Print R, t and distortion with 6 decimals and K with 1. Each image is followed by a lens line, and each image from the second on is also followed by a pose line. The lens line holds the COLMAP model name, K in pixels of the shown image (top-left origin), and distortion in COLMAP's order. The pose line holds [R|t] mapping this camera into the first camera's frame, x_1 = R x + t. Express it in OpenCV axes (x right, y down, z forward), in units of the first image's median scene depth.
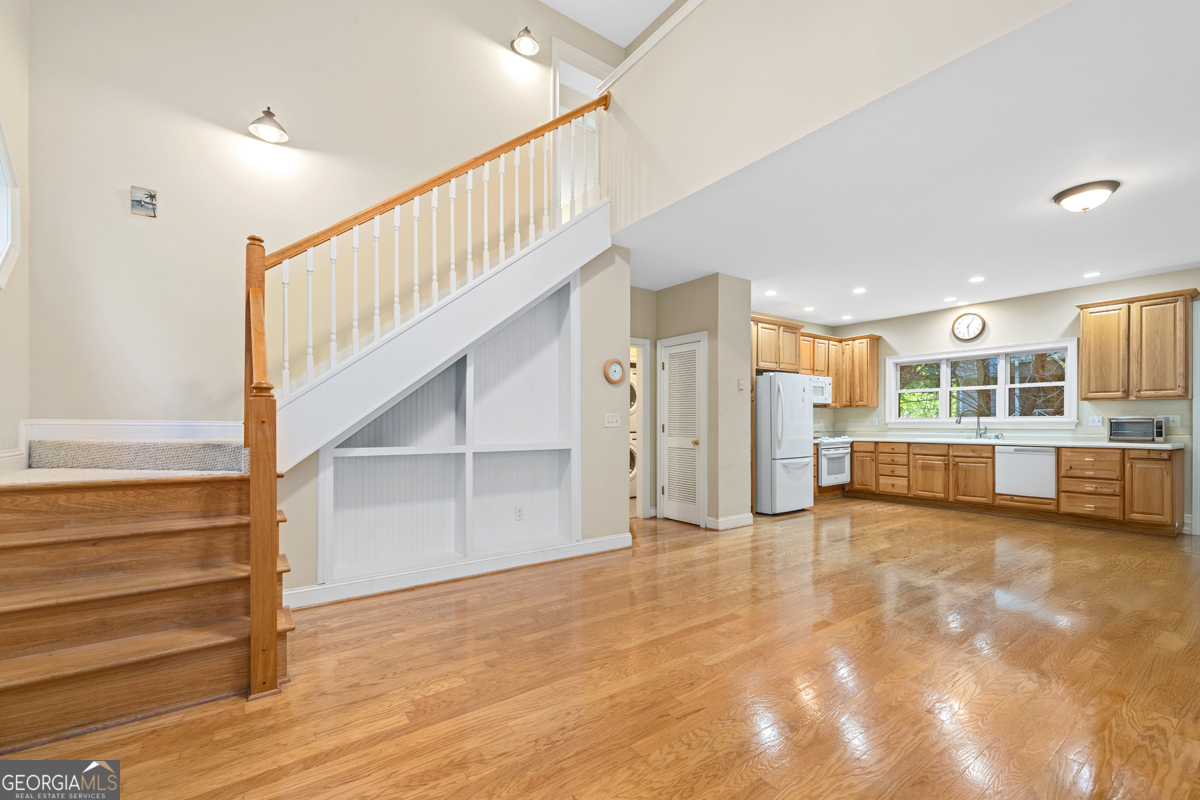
lens RADIAL K [[505.6, 0, 627.5], [0, 505.6, 427.8], [0, 0, 1]] dist [-0.000091, 0.000145]
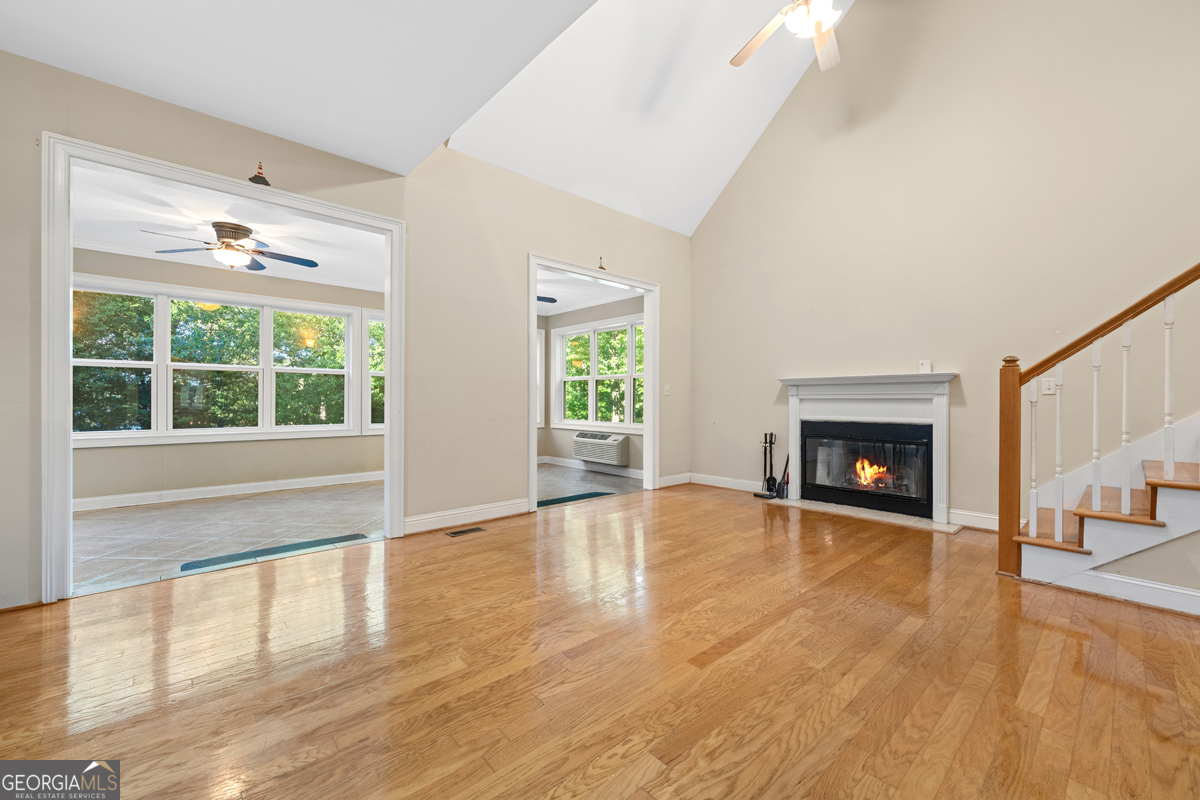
lens RADIAL K [[483.3, 0, 607.5], [0, 483.3, 399.2], [0, 0, 1]] dist [-0.000412, -0.000120]
pose [[-0.994769, -0.006089, -0.101973, 0.176441], [-0.007457, 0.999887, 0.013043, 0.006924], [0.101882, 0.013736, -0.994702, 0.718221]]
